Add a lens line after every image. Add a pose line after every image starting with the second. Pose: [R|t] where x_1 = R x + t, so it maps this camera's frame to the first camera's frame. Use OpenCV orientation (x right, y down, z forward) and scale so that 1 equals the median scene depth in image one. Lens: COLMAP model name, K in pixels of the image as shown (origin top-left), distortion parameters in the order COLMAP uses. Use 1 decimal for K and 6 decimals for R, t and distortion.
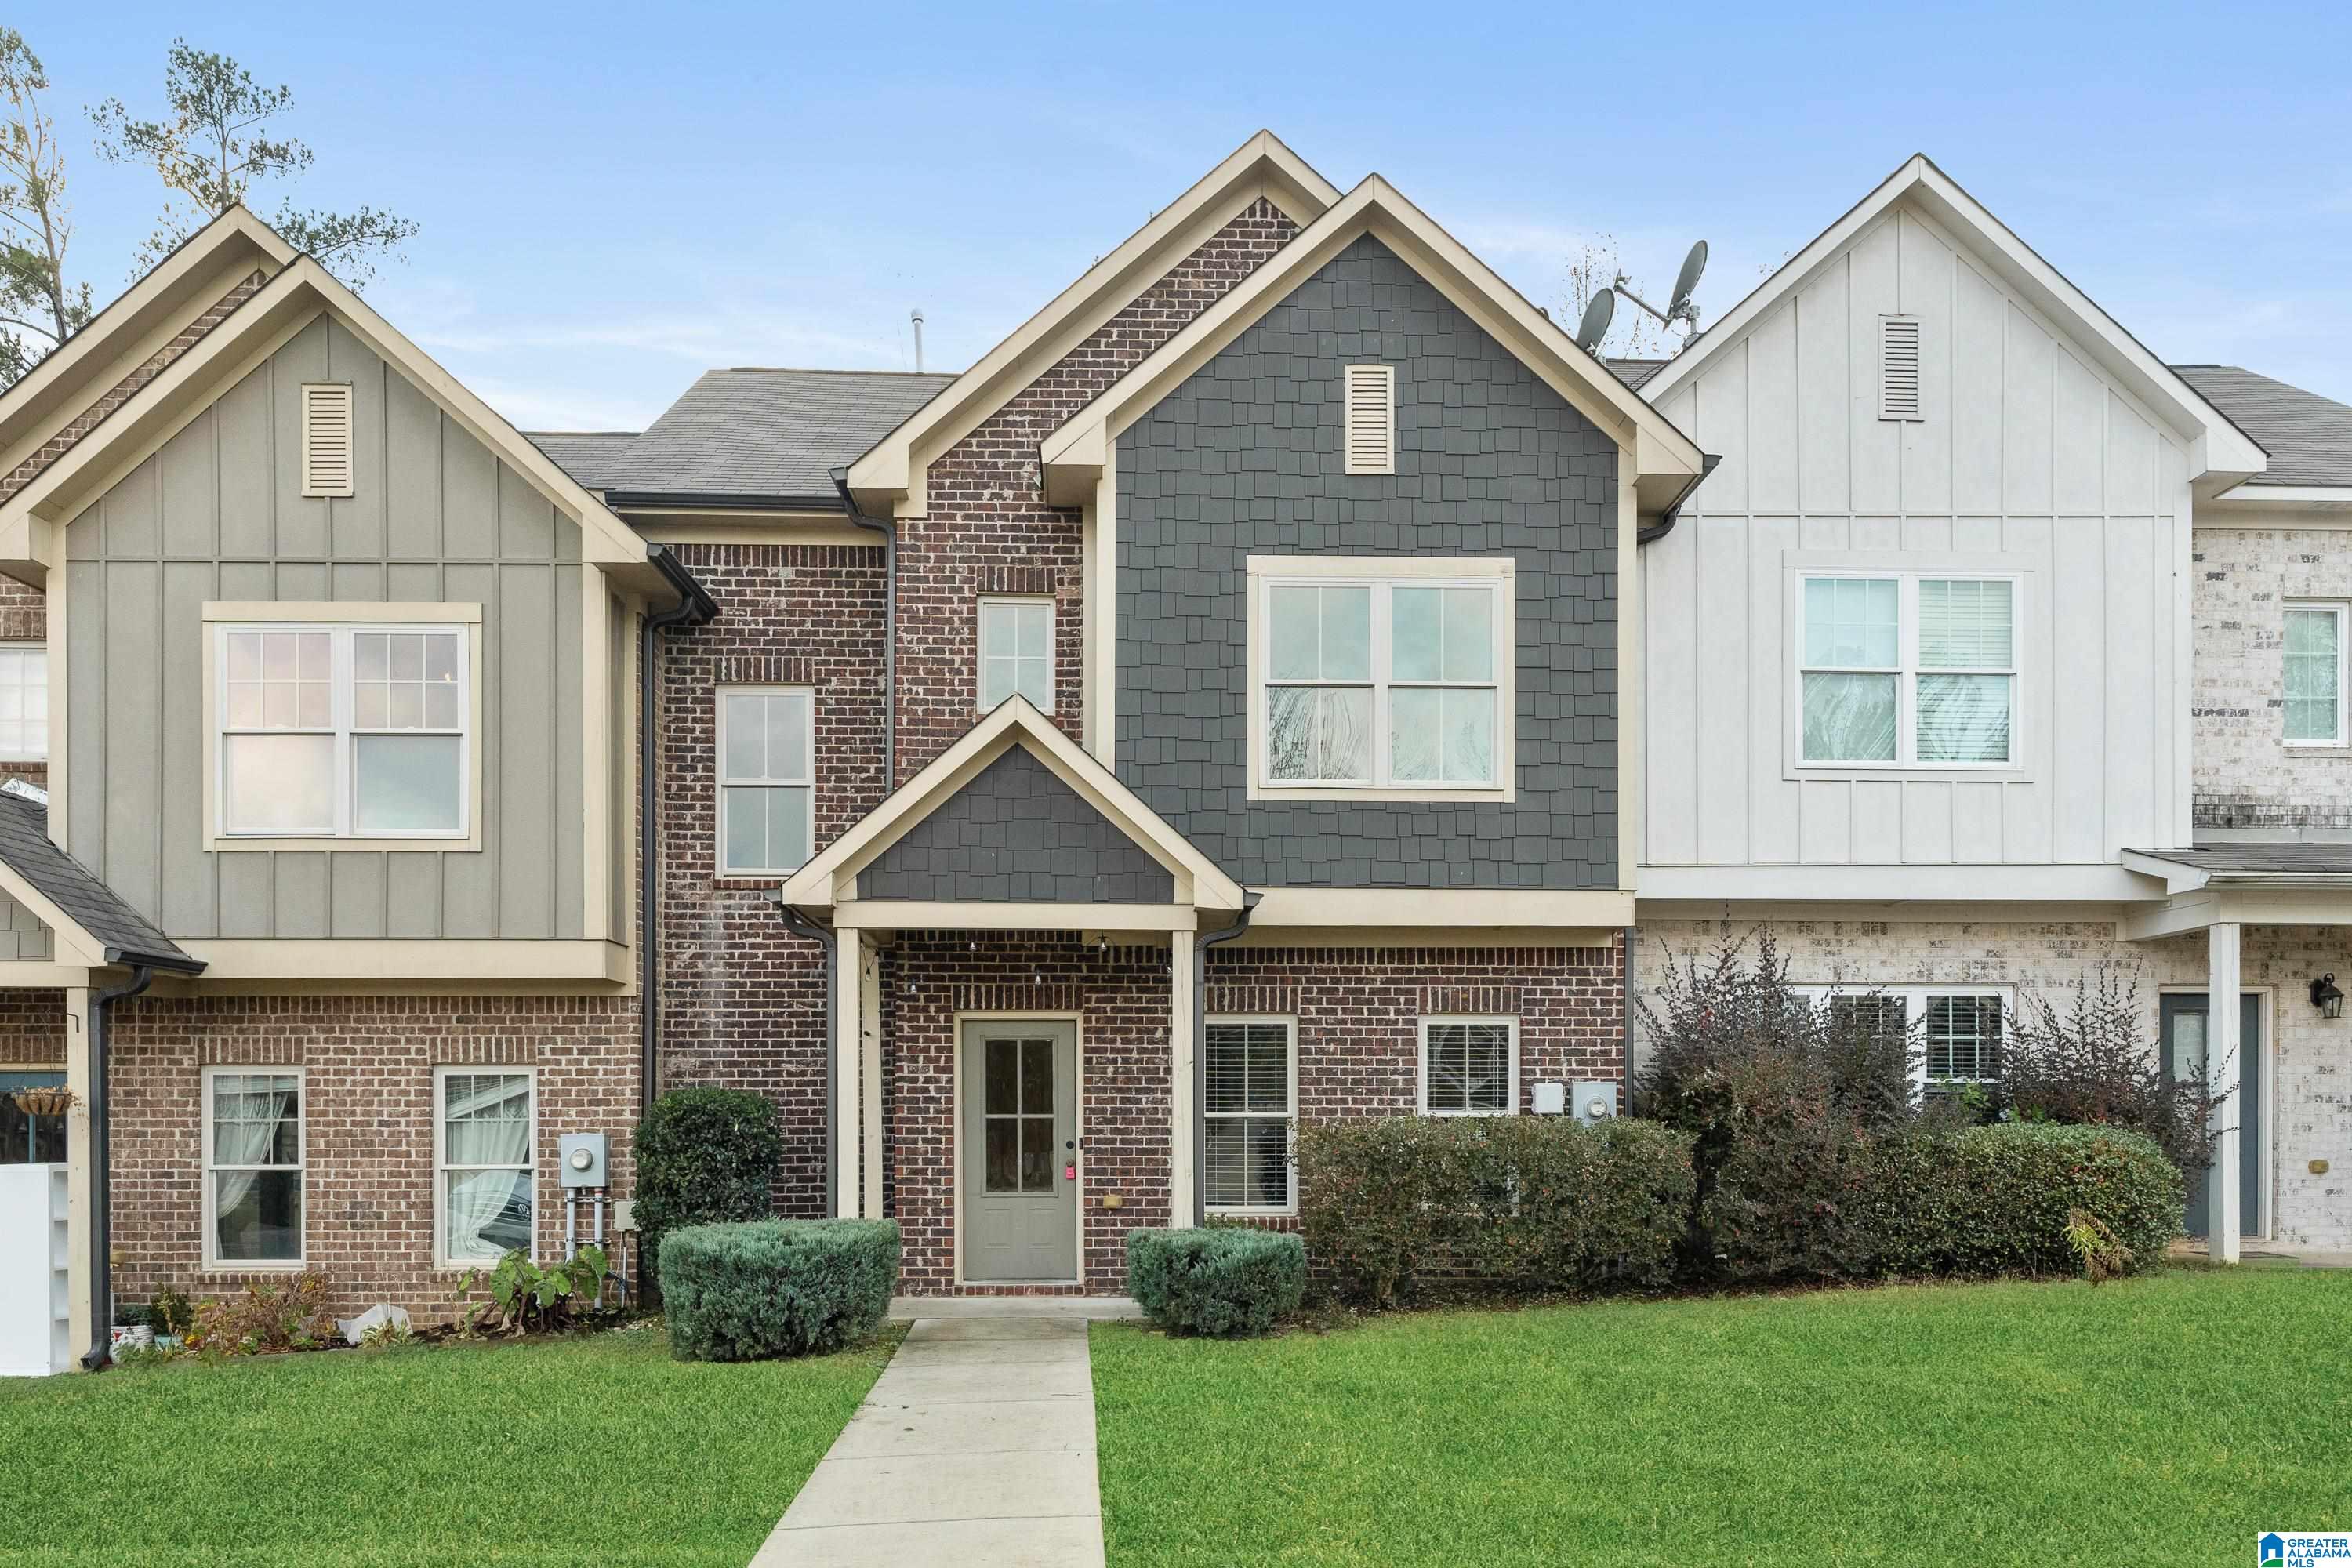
lens RADIAL K [[1579.0, 0, 1173.9], [0, 1579.0, 941.8], [0, 0, 1]] dist [0.009989, -0.002935]
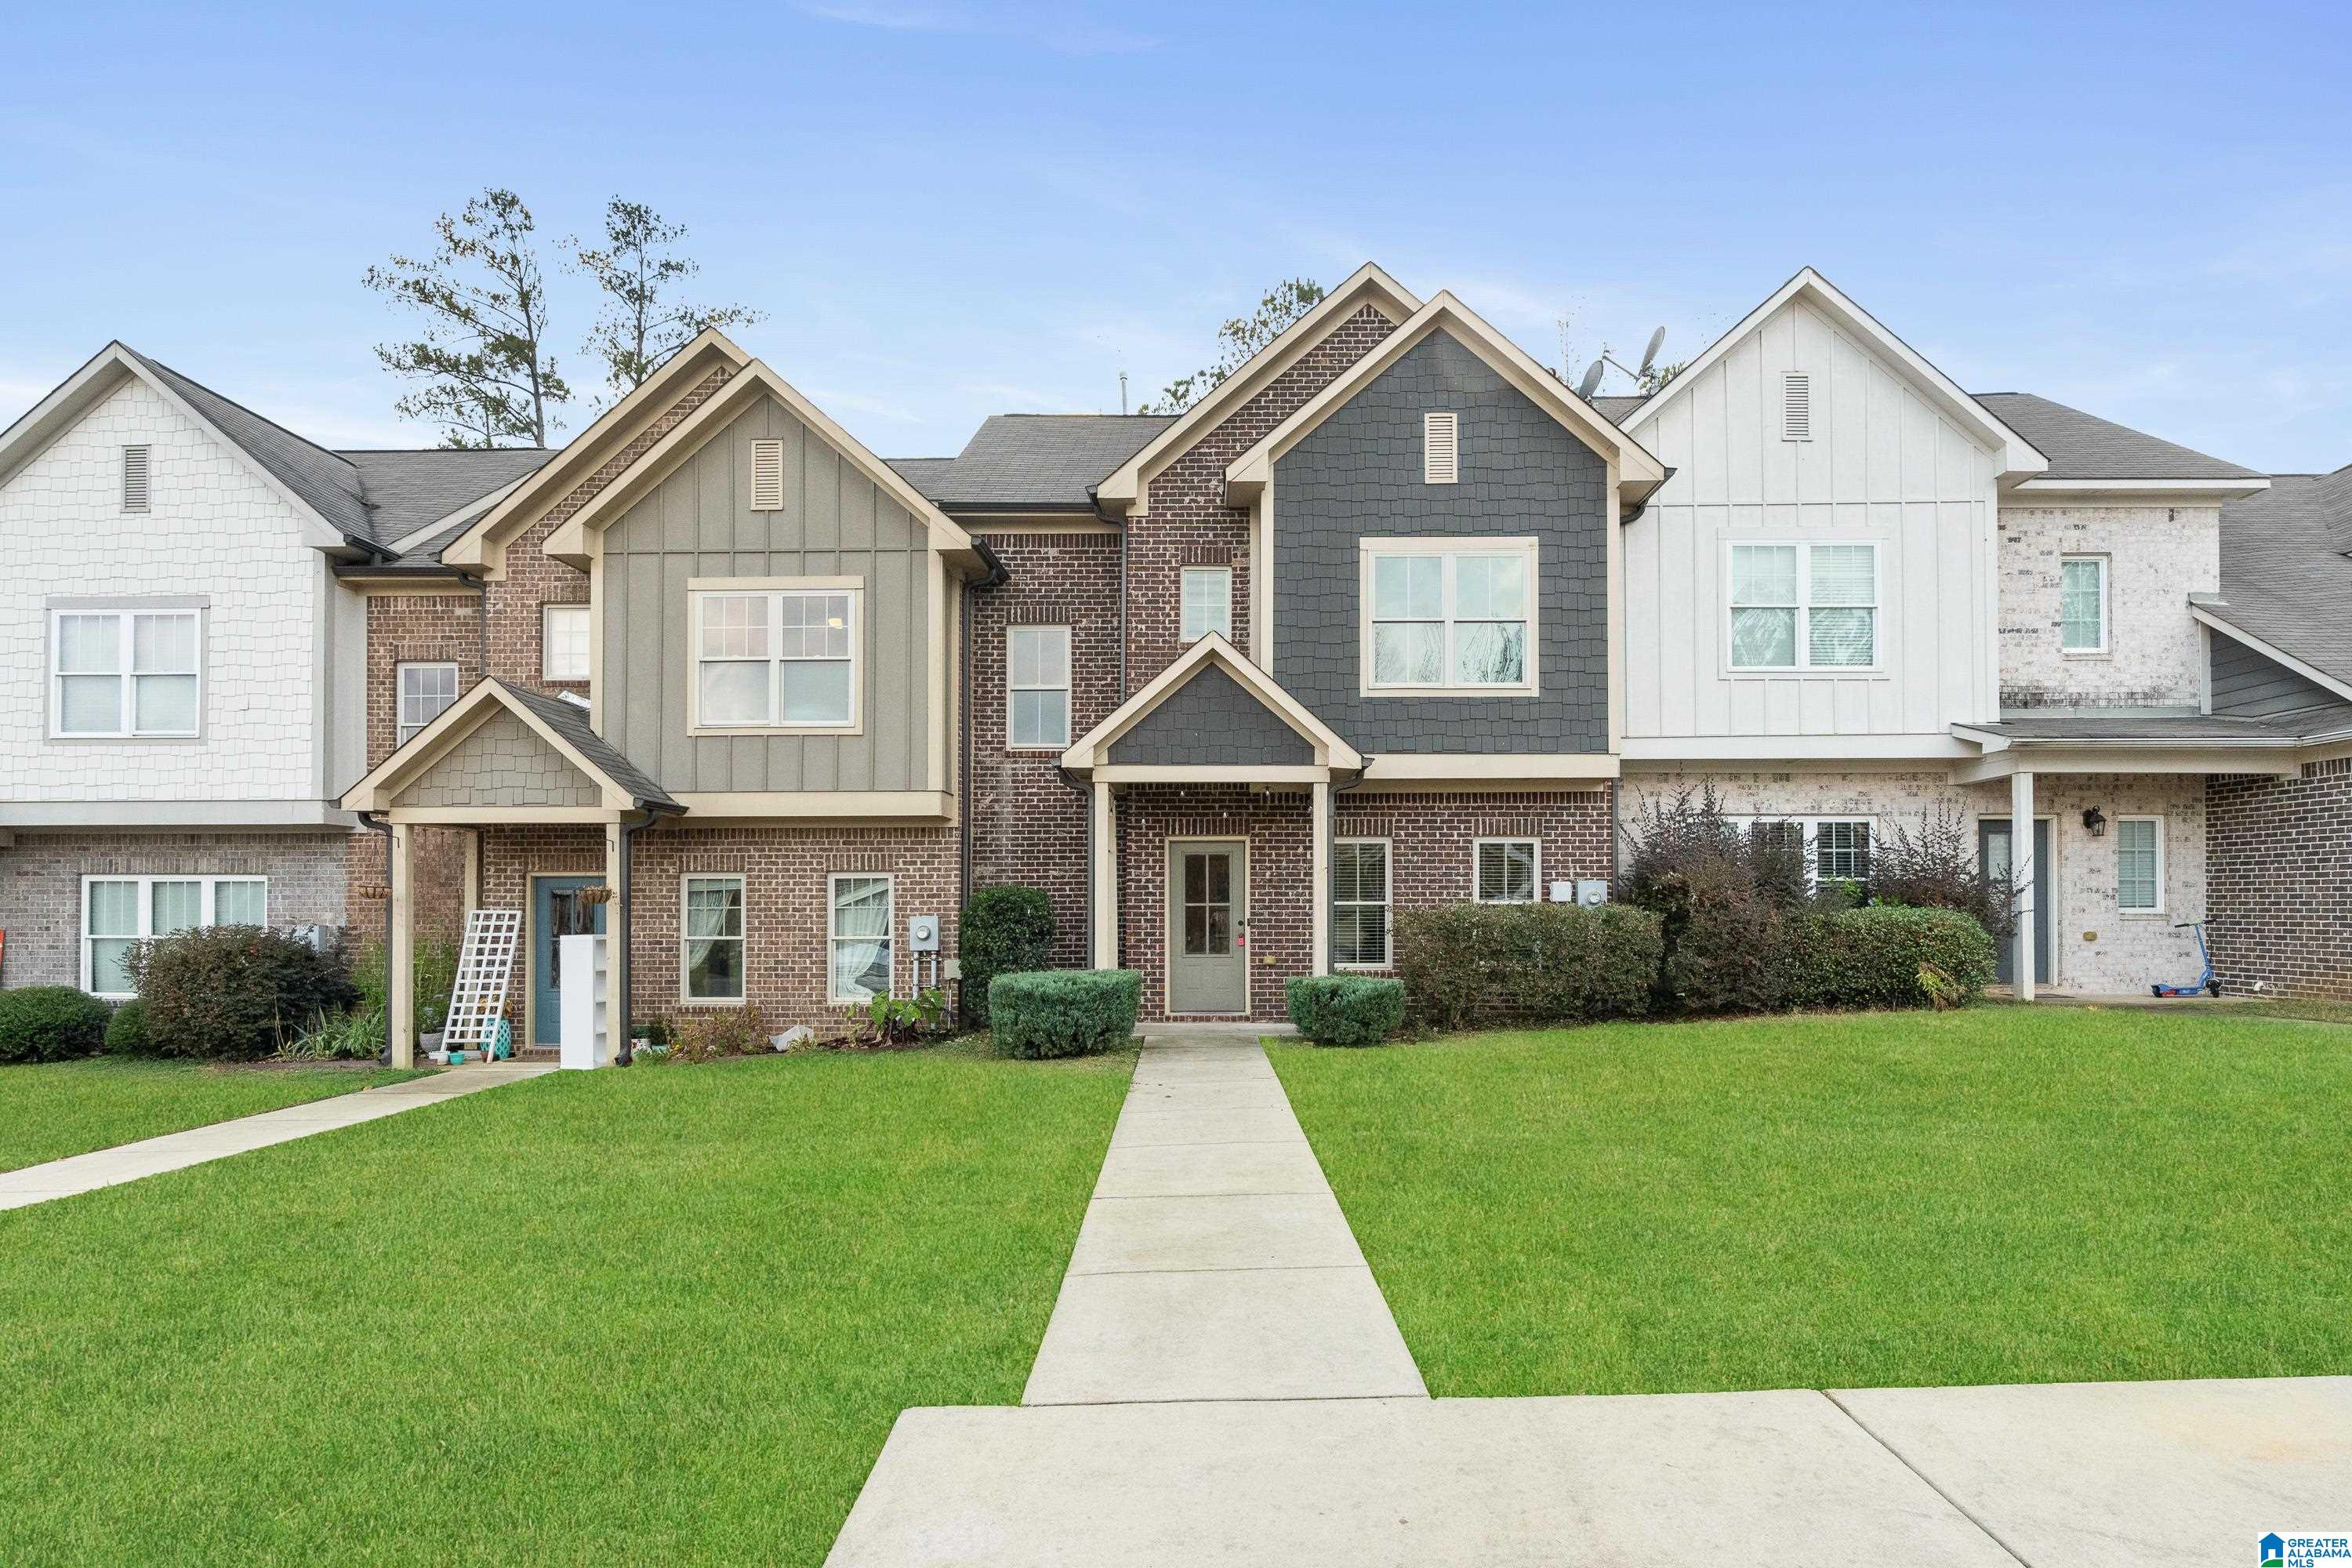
lens RADIAL K [[1155.6, 0, 1176.0], [0, 1155.6, 784.0], [0, 0, 1]] dist [0.000651, 0.000058]
pose [[0.998412, -0.007160, -0.055877, -0.069088], [0.007058, 0.999973, -0.002023, -0.004246], [0.055890, 0.001625, 0.998436, -0.125839]]
